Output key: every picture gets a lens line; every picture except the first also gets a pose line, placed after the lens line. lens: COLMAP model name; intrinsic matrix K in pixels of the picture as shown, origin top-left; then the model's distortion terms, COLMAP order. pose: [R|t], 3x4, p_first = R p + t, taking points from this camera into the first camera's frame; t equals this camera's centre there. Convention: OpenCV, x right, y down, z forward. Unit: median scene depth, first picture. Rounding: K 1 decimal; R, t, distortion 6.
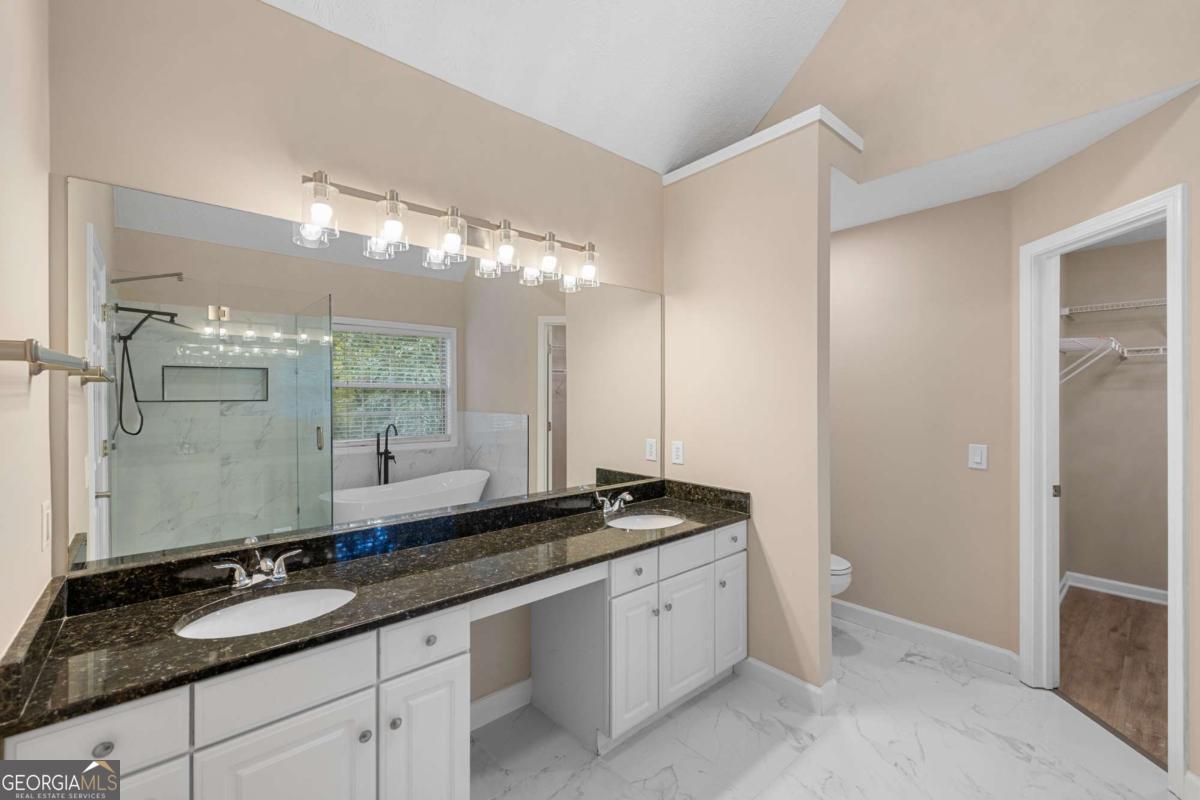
lens RADIAL K [[506.0, 0, 604.7], [0, 506.0, 398.8], [0, 0, 1]] dist [0.001047, 0.000517]
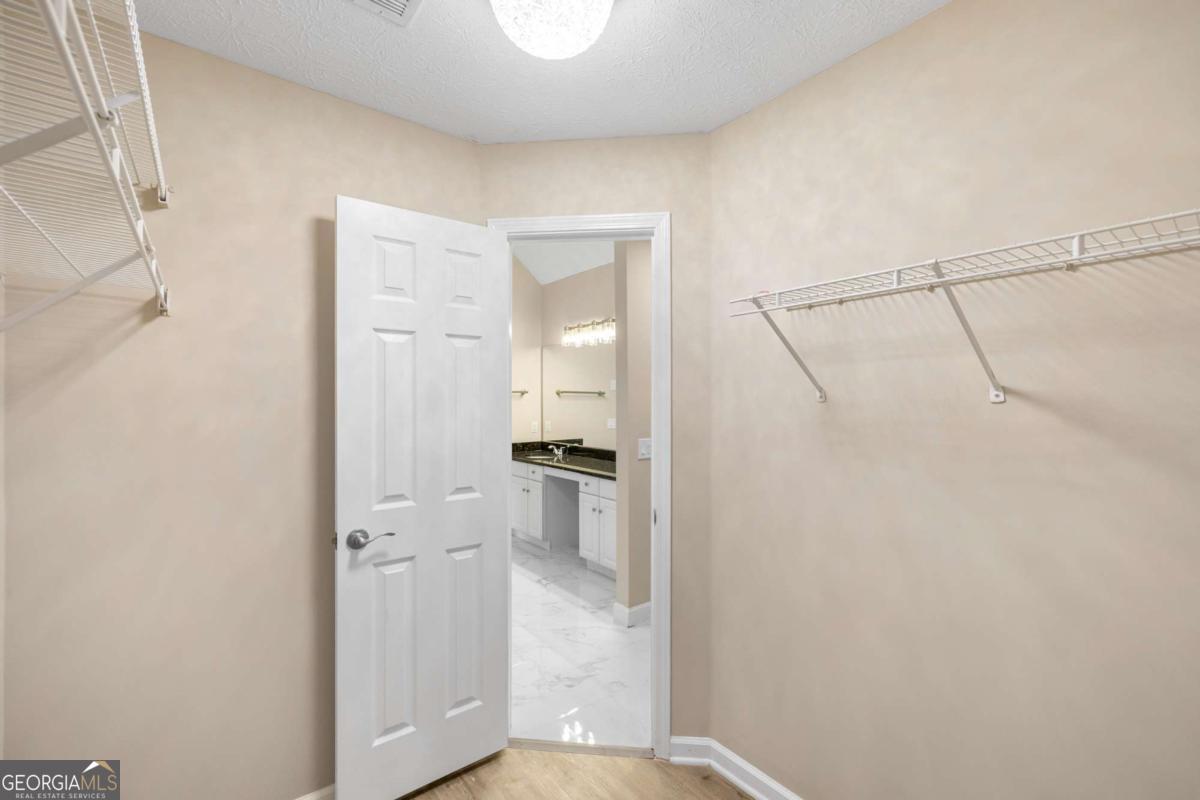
lens RADIAL K [[506.0, 0, 604.3], [0, 506.0, 399.3], [0, 0, 1]] dist [0.001047, 0.000517]
pose [[-0.059047, 0.001074, -0.998255, 2.157273], [-0.005222, 0.999985, 0.001385, -0.010107], [0.998242, 0.005294, -0.059041, 1.209966]]
